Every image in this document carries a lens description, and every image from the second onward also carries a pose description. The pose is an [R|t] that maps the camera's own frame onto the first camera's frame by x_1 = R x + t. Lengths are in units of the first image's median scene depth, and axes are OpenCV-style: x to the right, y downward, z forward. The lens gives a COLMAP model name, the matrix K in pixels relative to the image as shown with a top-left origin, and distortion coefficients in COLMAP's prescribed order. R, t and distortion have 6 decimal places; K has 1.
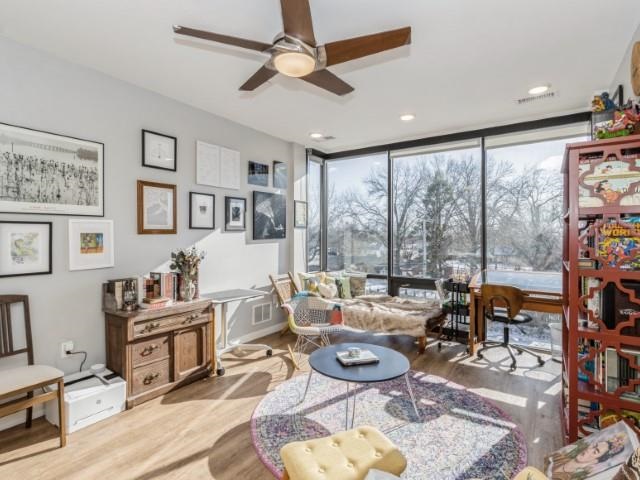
lens RADIAL K [[332.9, 0, 318.5], [0, 332.9, 236.4], [0, 0, 1]] dist [0.005833, -0.000826]
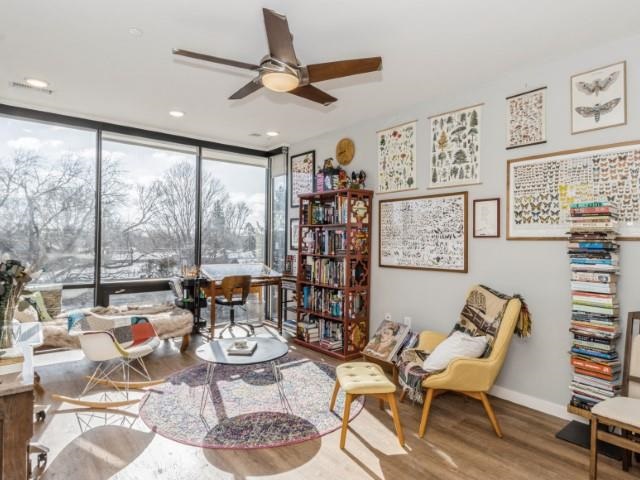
lens RADIAL K [[375.1, 0, 320.0], [0, 375.1, 240.0], [0, 0, 1]] dist [-0.001001, 0.000118]
pose [[0.293226, -0.000195, 0.956043, -0.937225], [-0.011549, 0.999926, 0.003746, 0.006150], [-0.955974, -0.012139, 0.293202, 0.387988]]
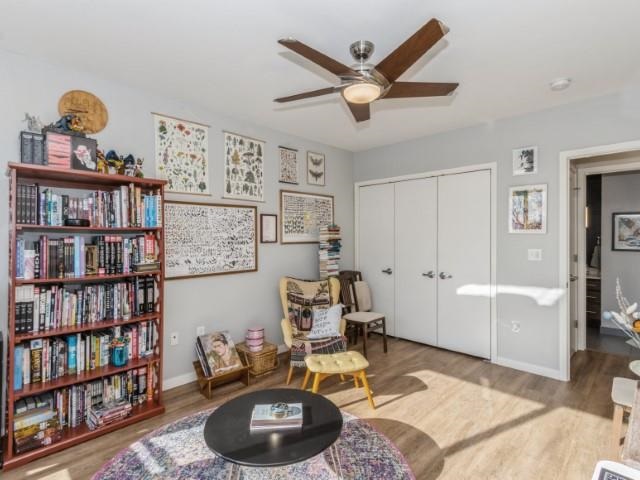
lens RADIAL K [[332.9, 0, 318.5], [0, 332.9, 236.4], [0, 0, 1]] dist [0.005833, -0.000826]
pose [[-0.980582, -0.001358, 0.196105, -0.112202], [-0.001621, 0.999998, -0.001182, -0.030145], [-0.196103, -0.001477, -0.980582, 1.629855]]
